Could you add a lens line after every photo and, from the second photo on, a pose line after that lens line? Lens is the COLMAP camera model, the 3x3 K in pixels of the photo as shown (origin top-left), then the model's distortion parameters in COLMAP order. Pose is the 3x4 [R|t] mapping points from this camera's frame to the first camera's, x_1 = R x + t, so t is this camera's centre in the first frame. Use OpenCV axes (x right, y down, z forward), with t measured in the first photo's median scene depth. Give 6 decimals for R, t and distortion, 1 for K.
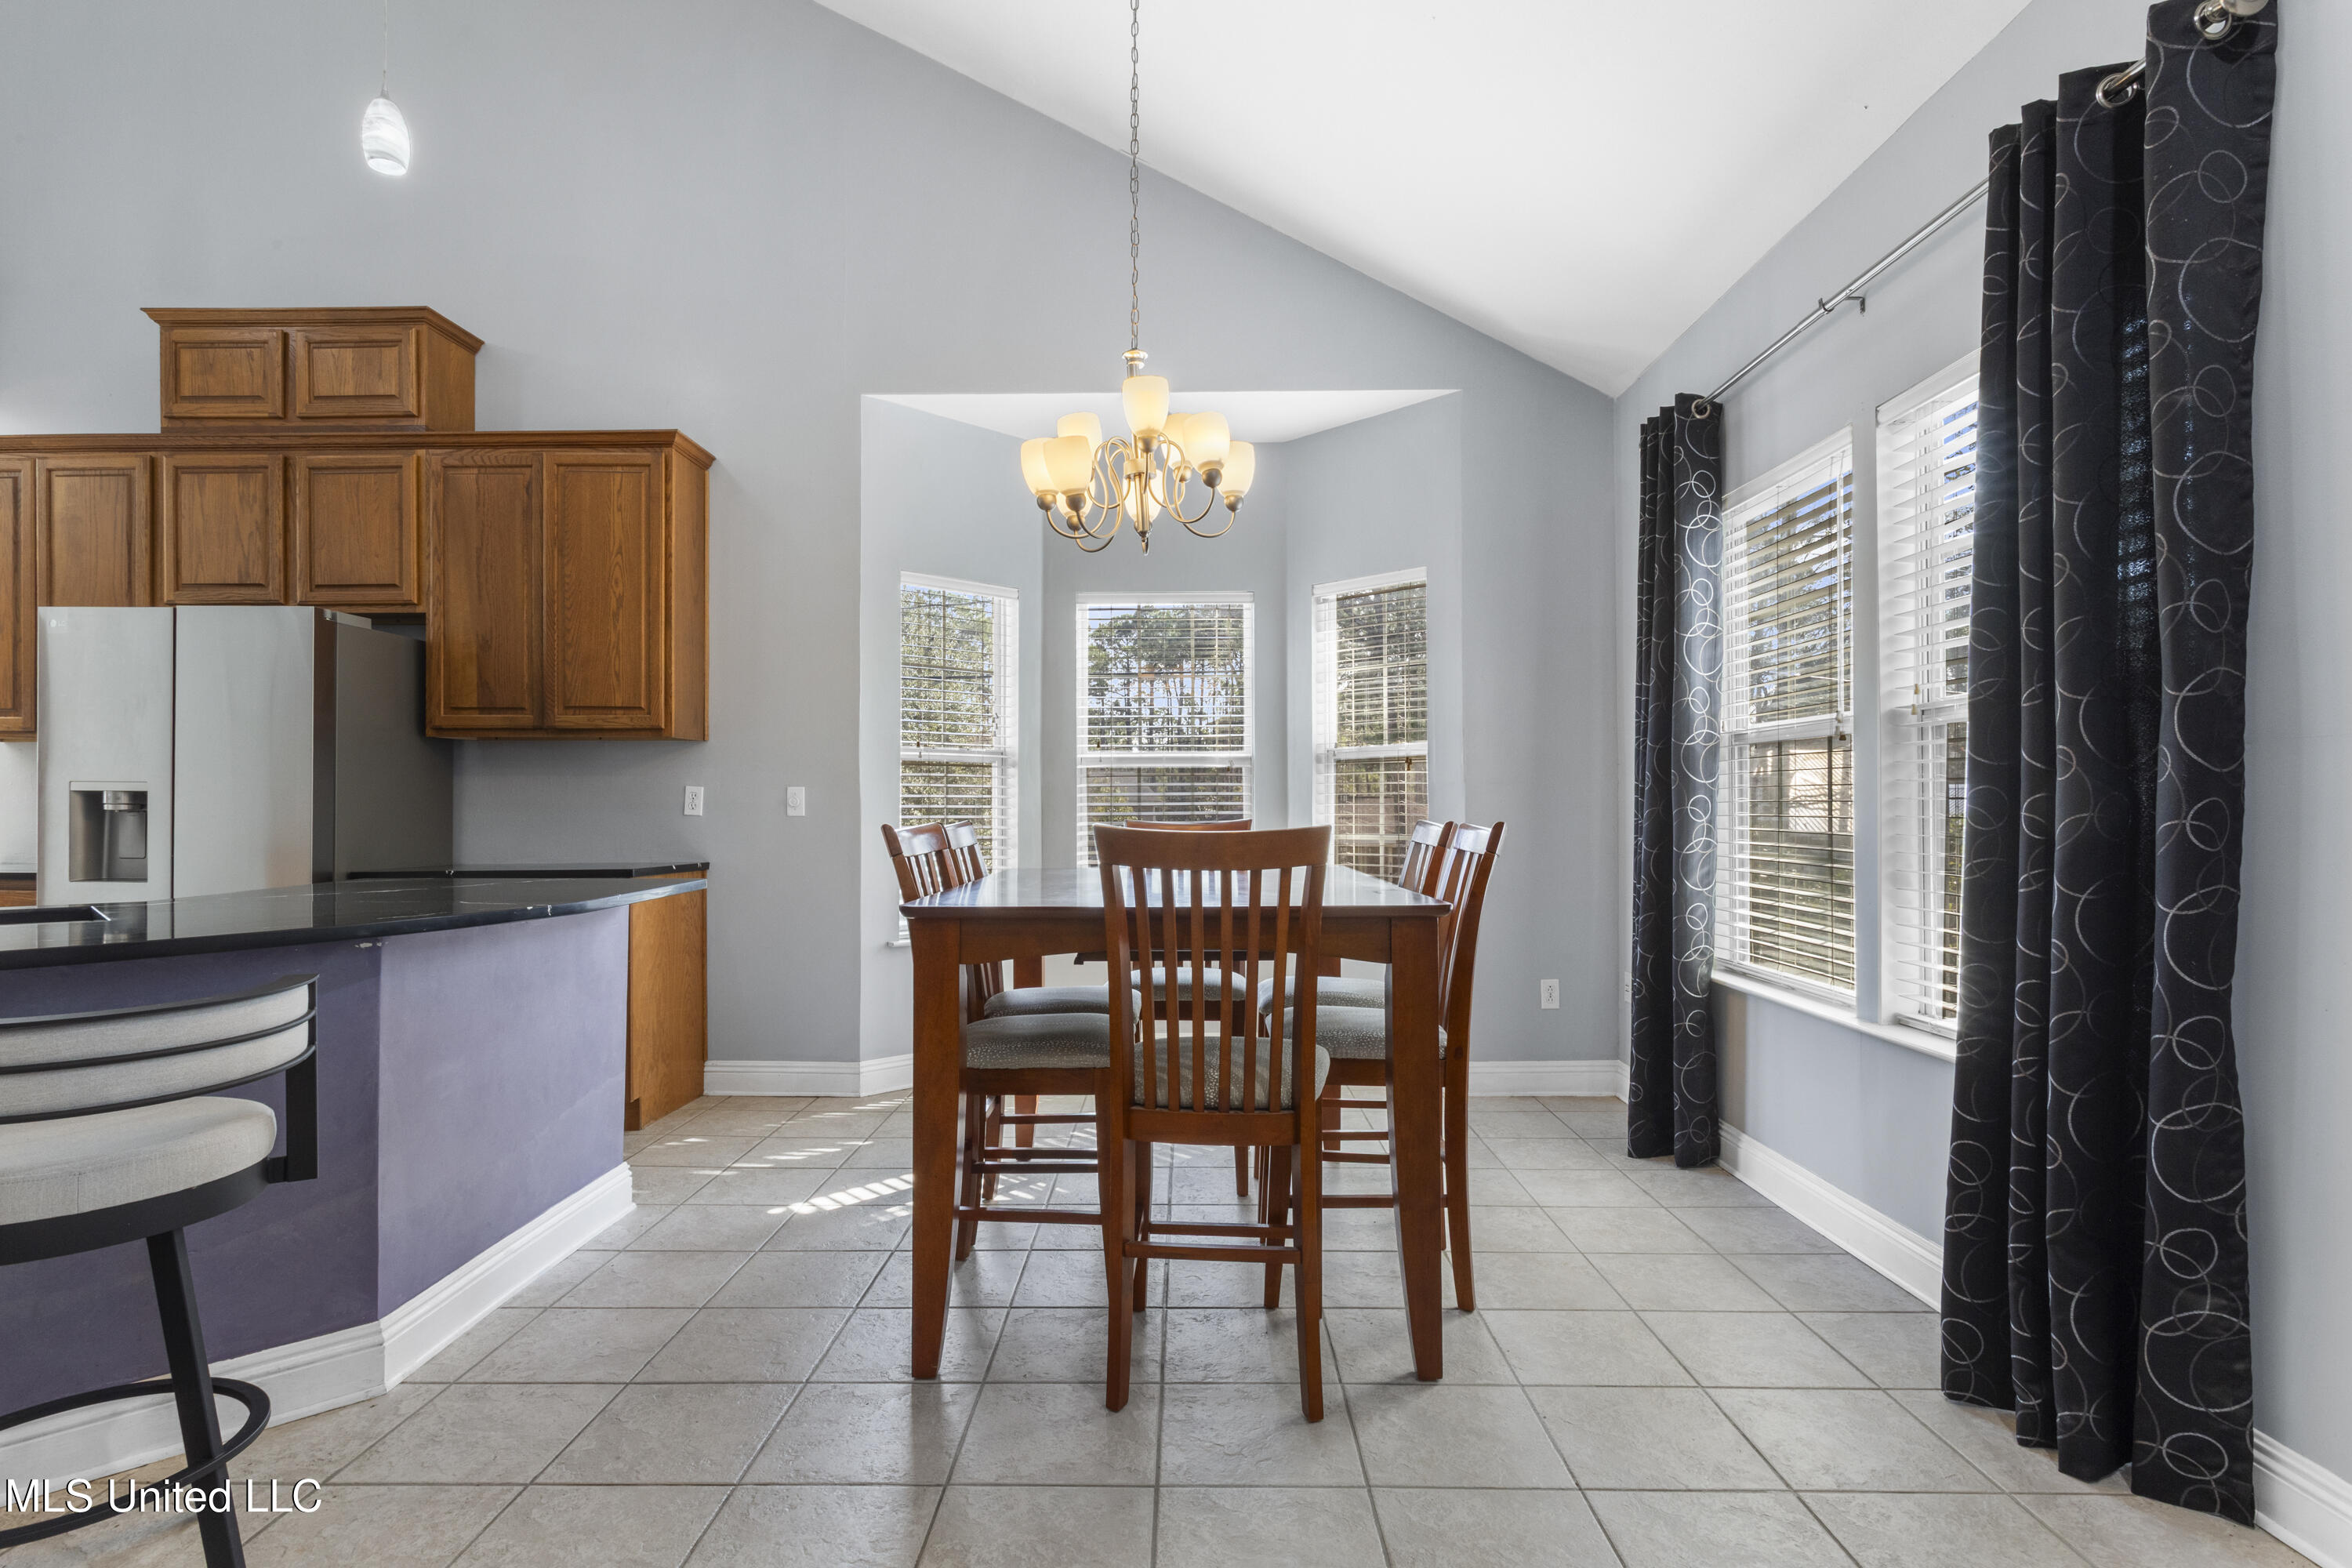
lens RADIAL K [[1183.6, 0, 1176.0], [0, 1183.6, 784.0], [0, 0, 1]] dist [0.007115, 0.000844]
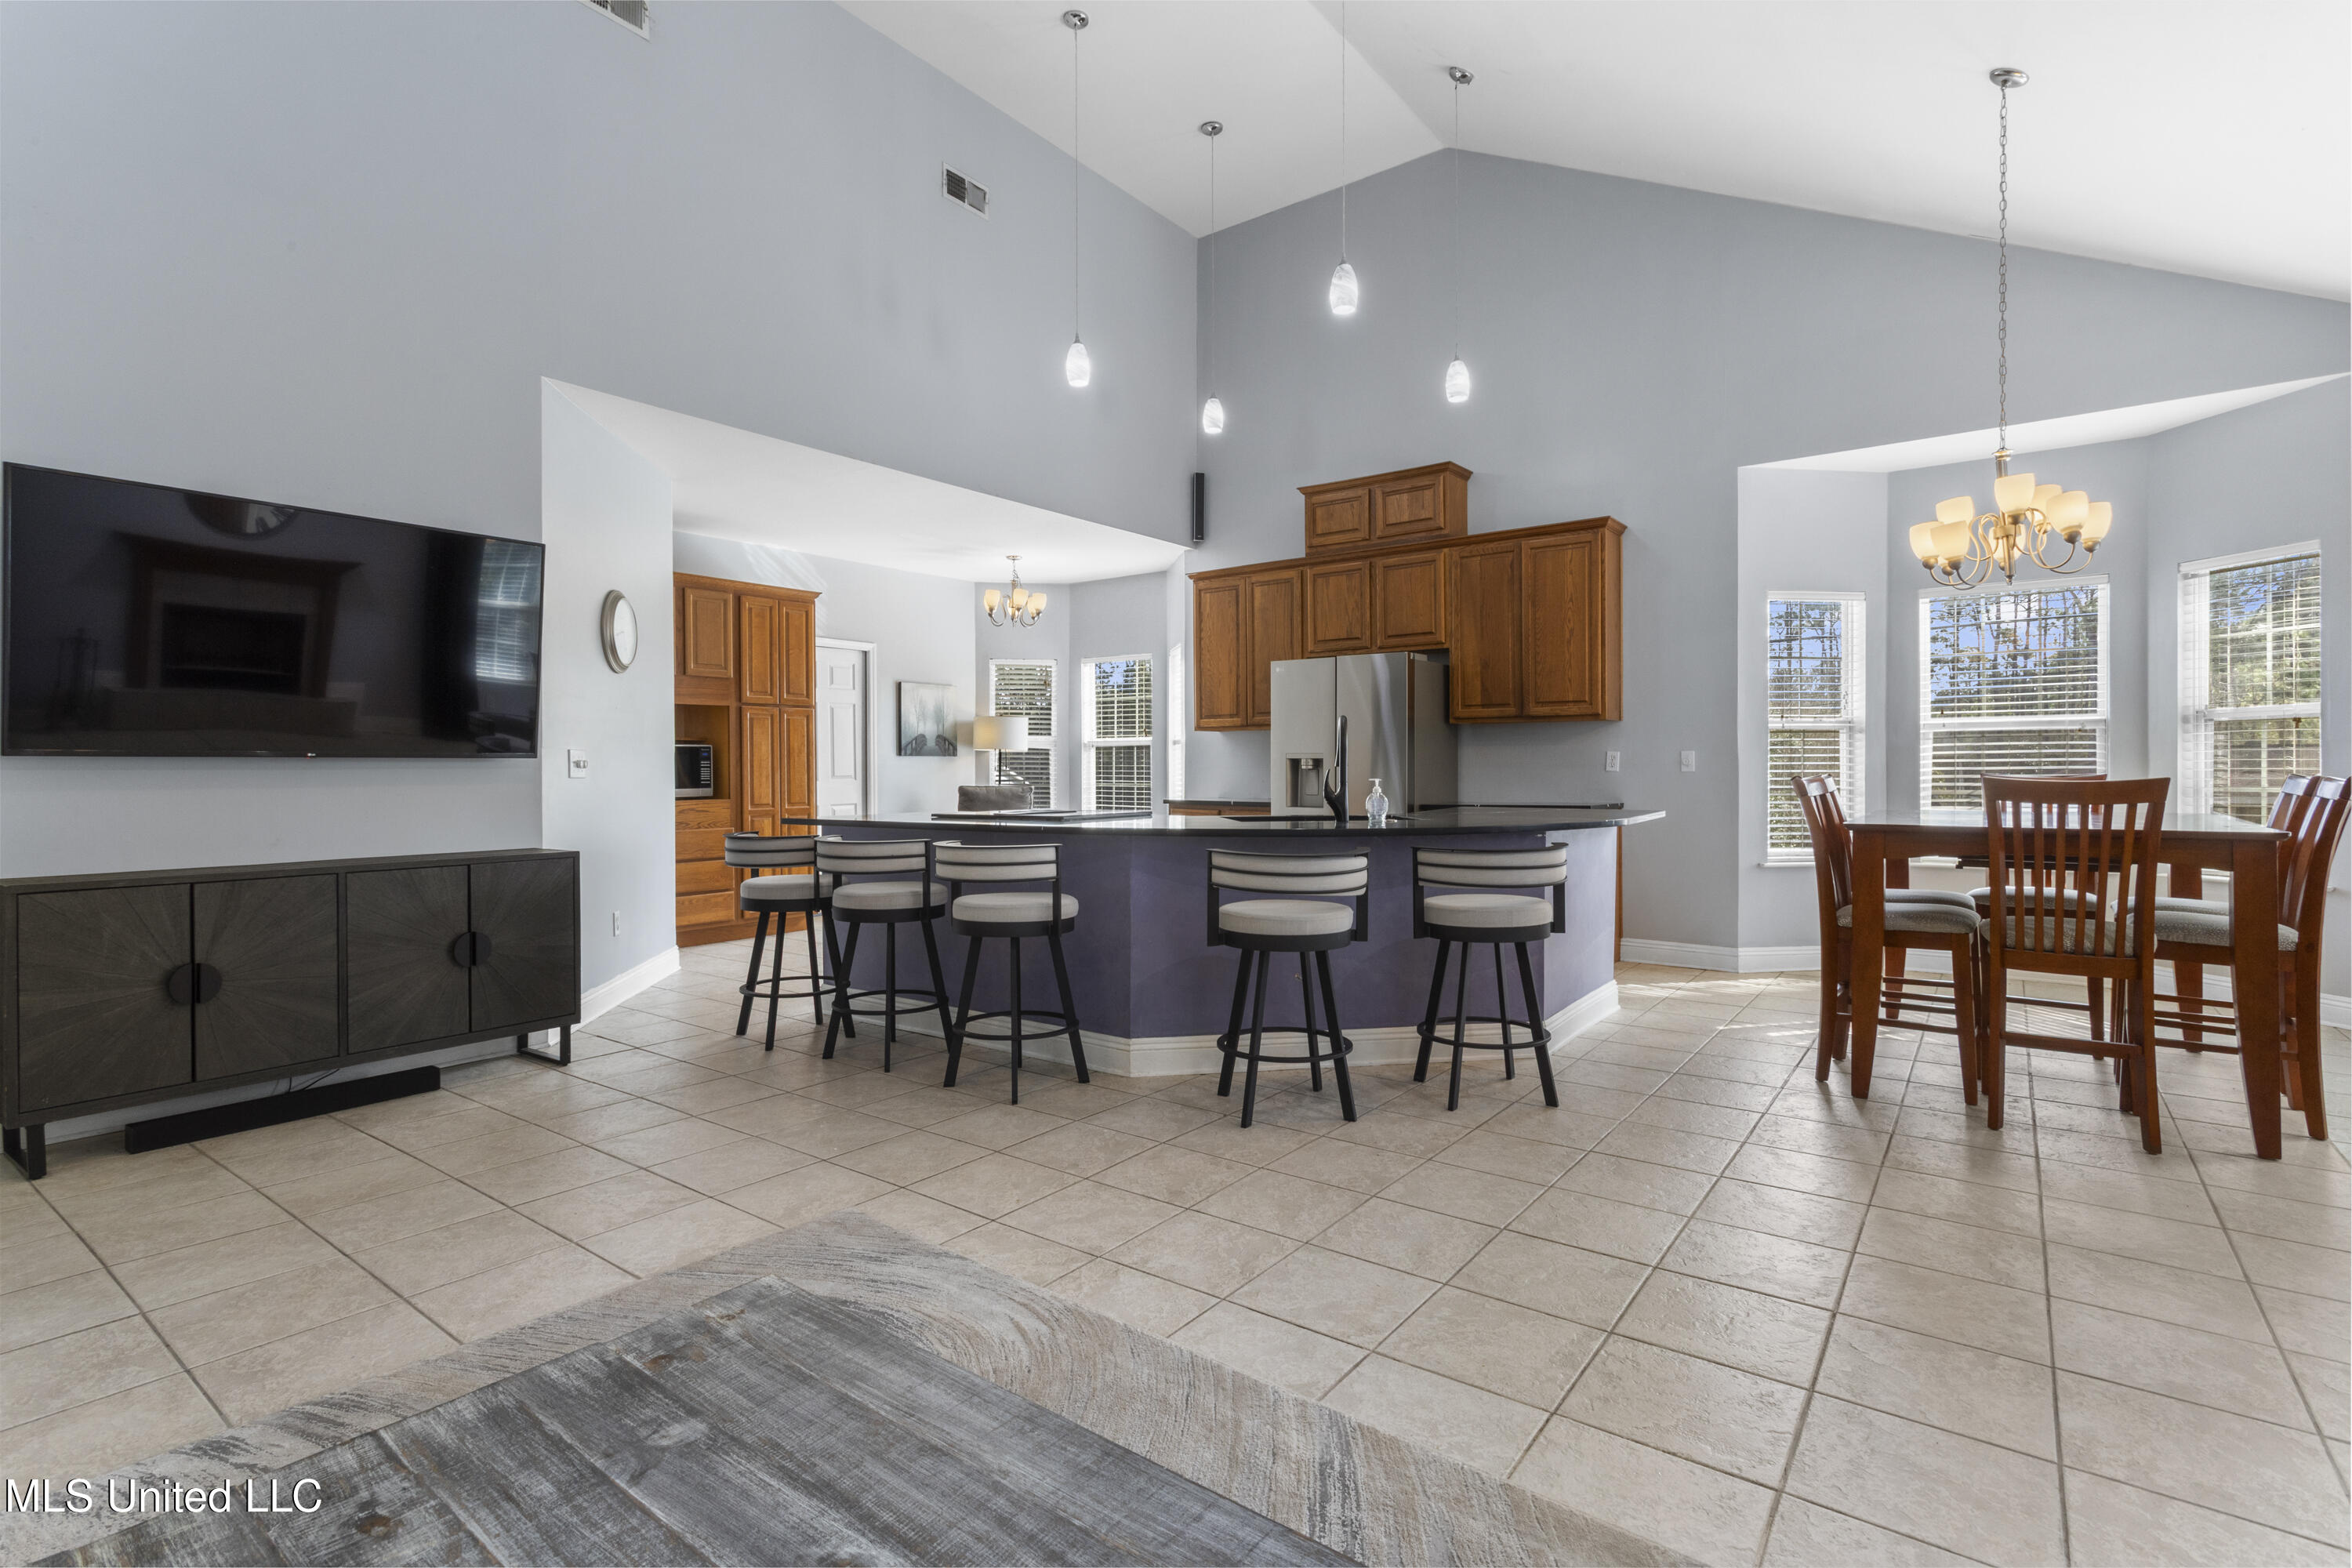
lens RADIAL K [[1099.8, 0, 1166.9], [0, 1099.8, 790.7], [0, 0, 1]] dist [-0.000996, 0.000282]
pose [[0.800957, 0.010621, -0.598628, -0.030437], [0.017049, 0.999033, 0.040536, -0.014874], [0.598480, -0.042674, 0.800001, -0.465263]]
